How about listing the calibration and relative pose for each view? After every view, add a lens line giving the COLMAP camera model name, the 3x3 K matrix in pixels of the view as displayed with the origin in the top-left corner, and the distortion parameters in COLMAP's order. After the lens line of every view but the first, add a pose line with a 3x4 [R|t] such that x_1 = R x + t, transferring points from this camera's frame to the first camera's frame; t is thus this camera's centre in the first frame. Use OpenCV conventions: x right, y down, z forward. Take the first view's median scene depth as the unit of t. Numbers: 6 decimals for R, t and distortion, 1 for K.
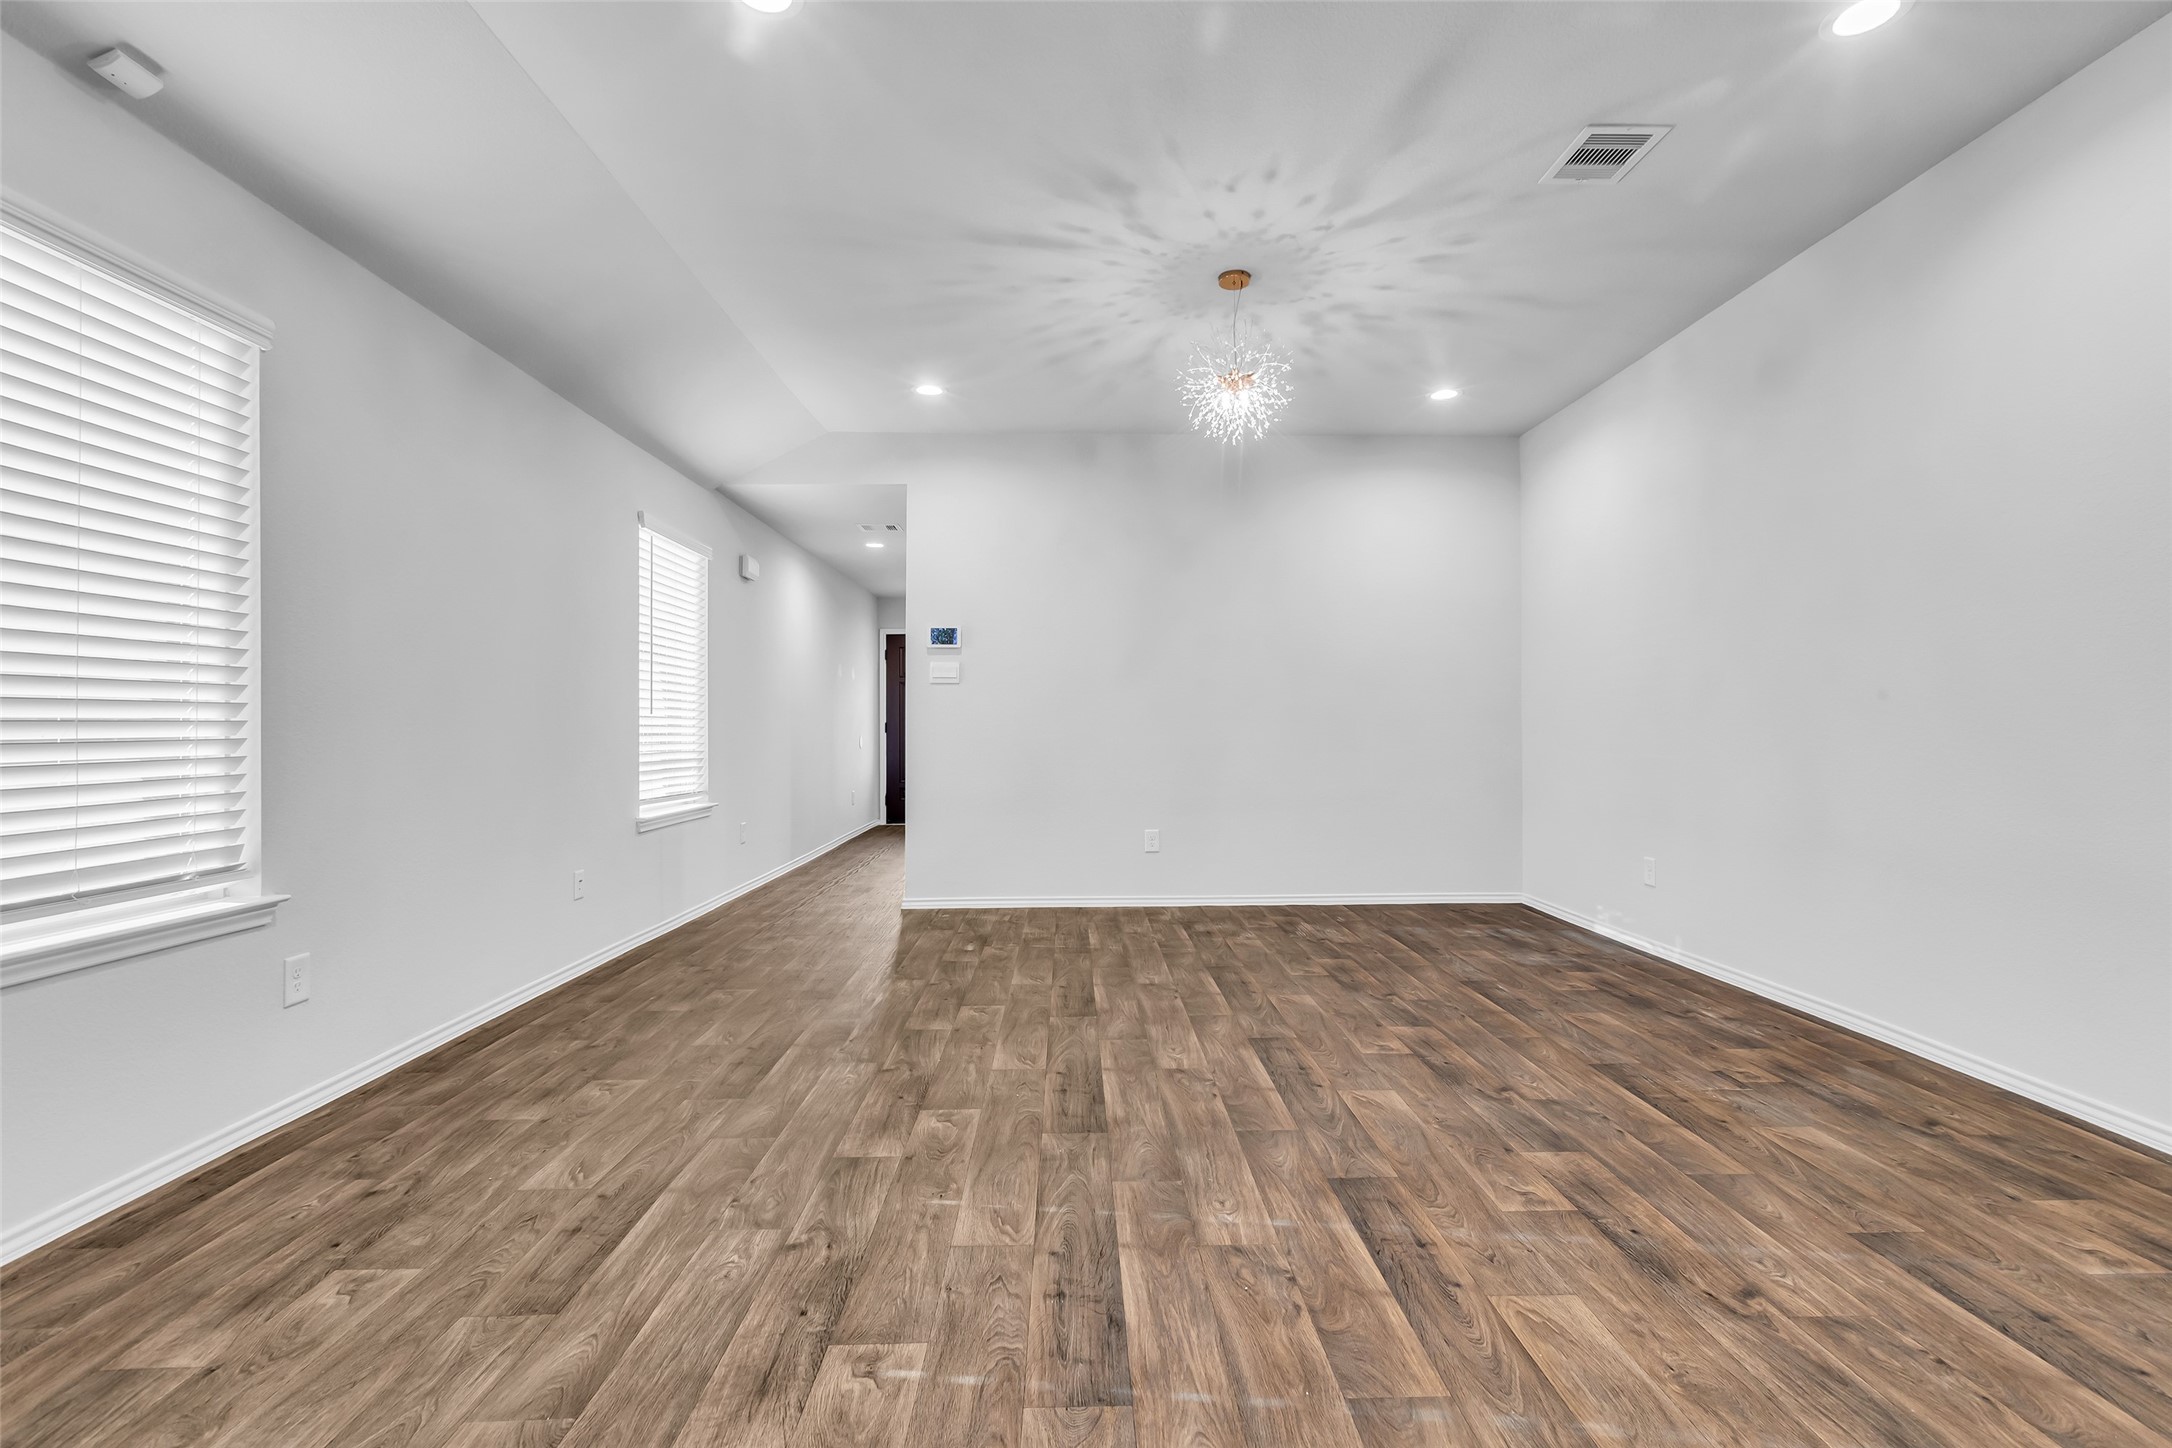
lens RADIAL K [[978.9, 0, 1101.6], [0, 978.9, 717.3], [0, 0, 1]] dist [0.005049, 0.000587]
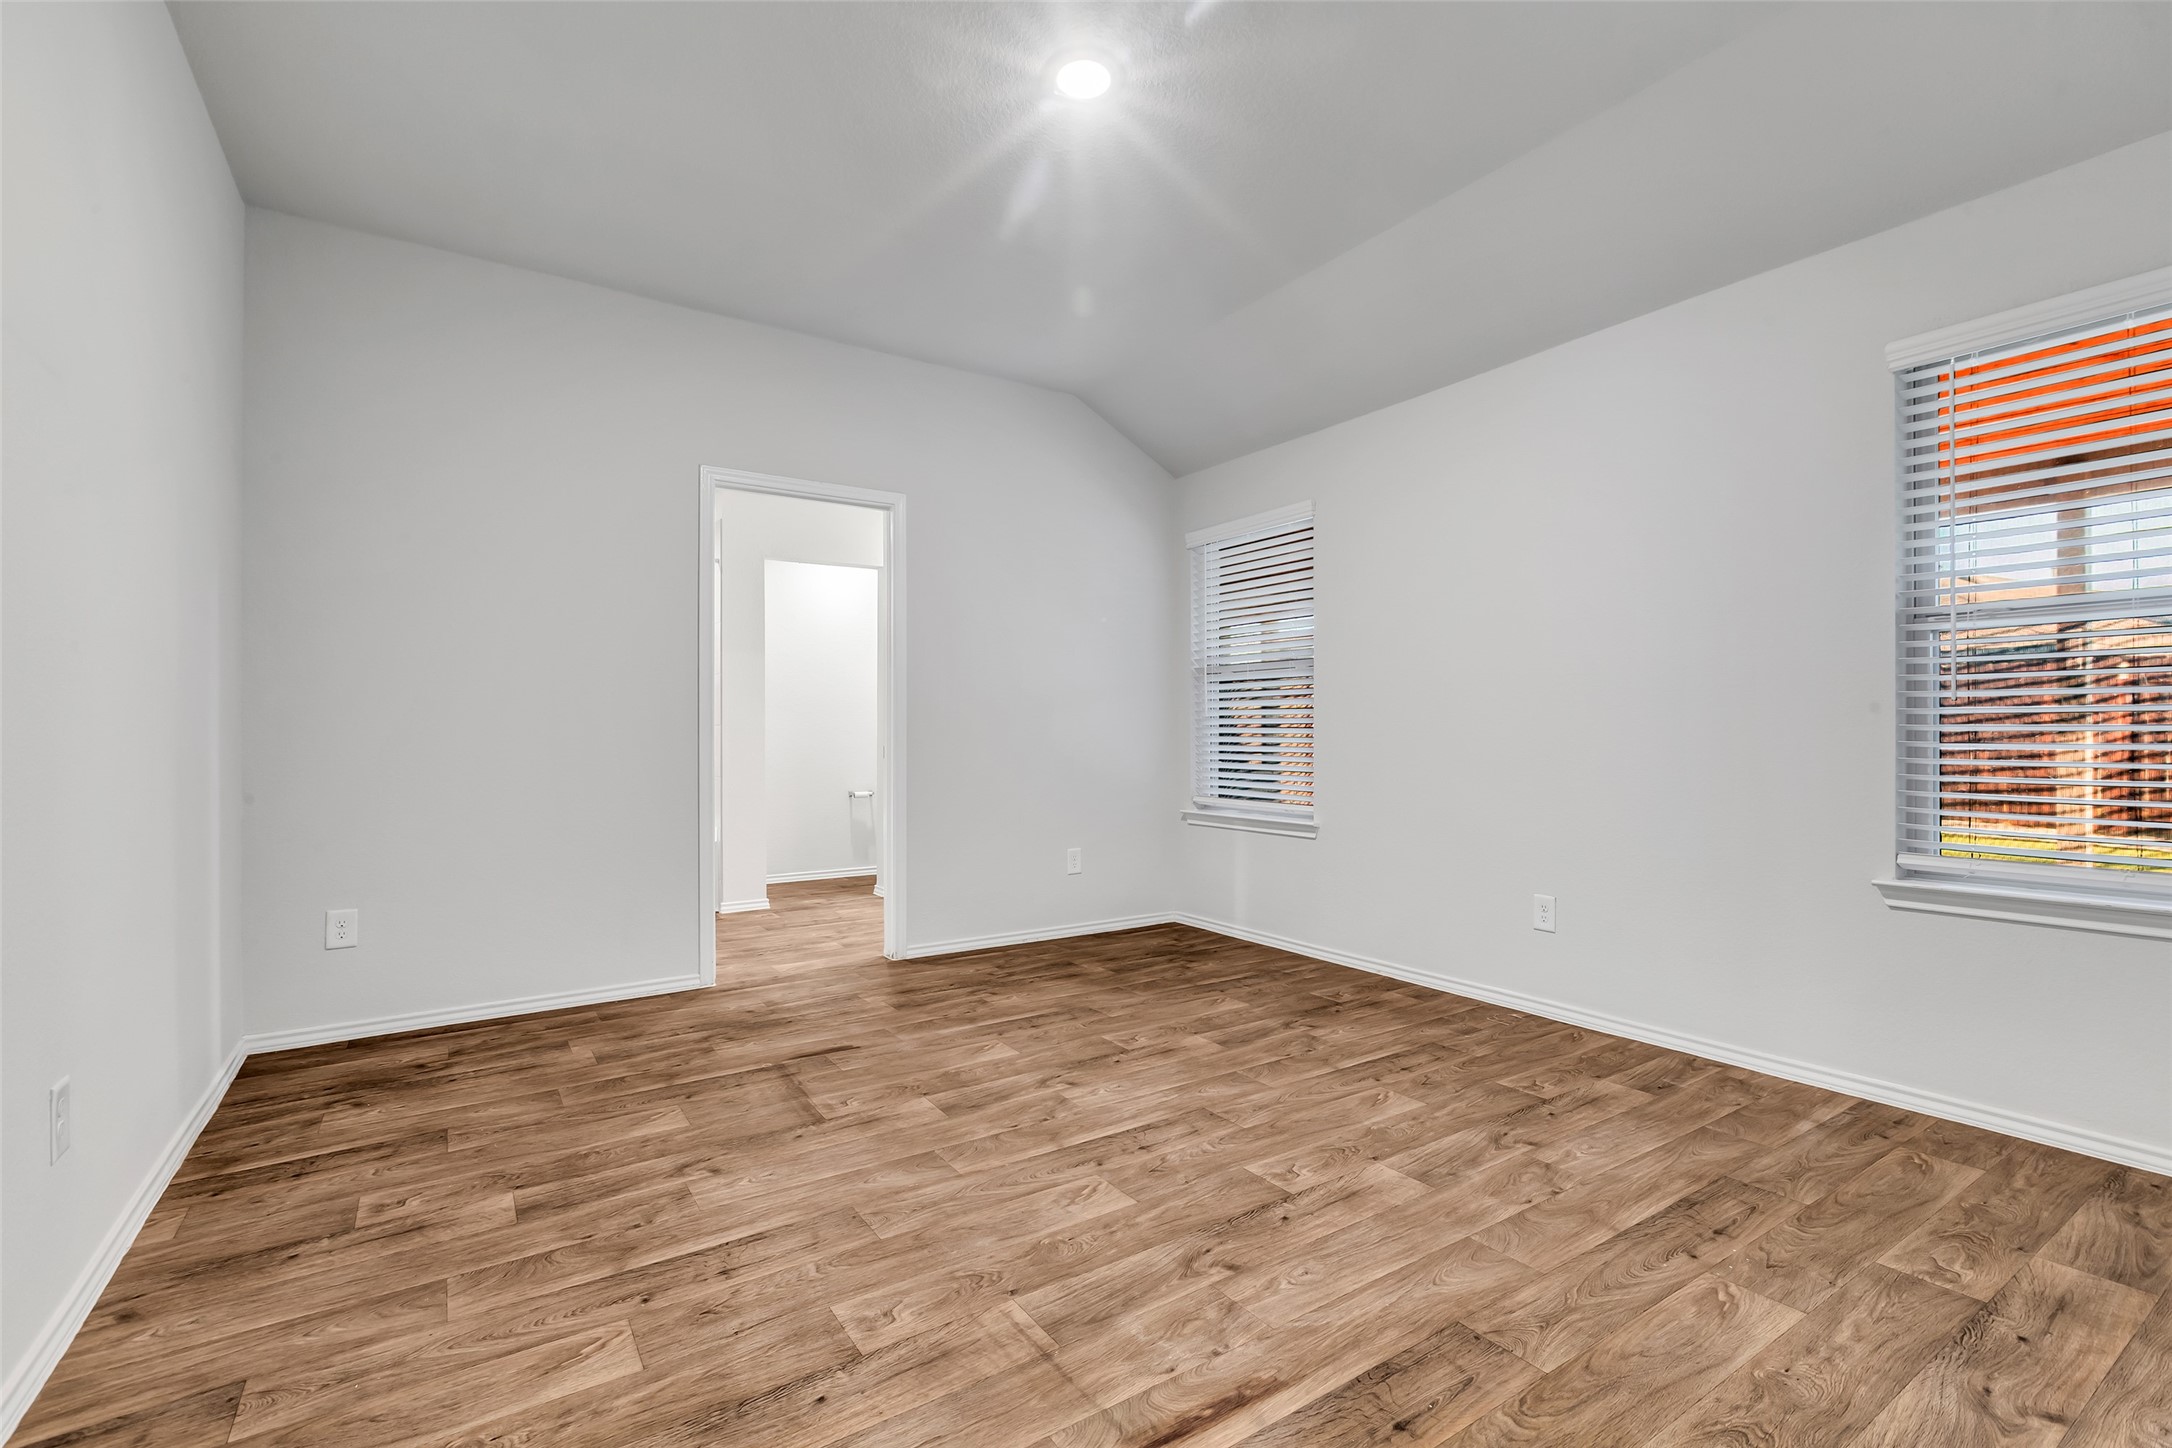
lens RADIAL K [[968.5, 0, 1098.3], [0, 968.5, 739.9], [0, 0, 1]] dist [0.005301, 0.000406]
pose [[0.533381, -0.001375, -0.845874, 0.915277], [0.012252, 0.999906, 0.006101, 0.006364], [0.845787, -0.013618, 0.533348, 0.204279]]
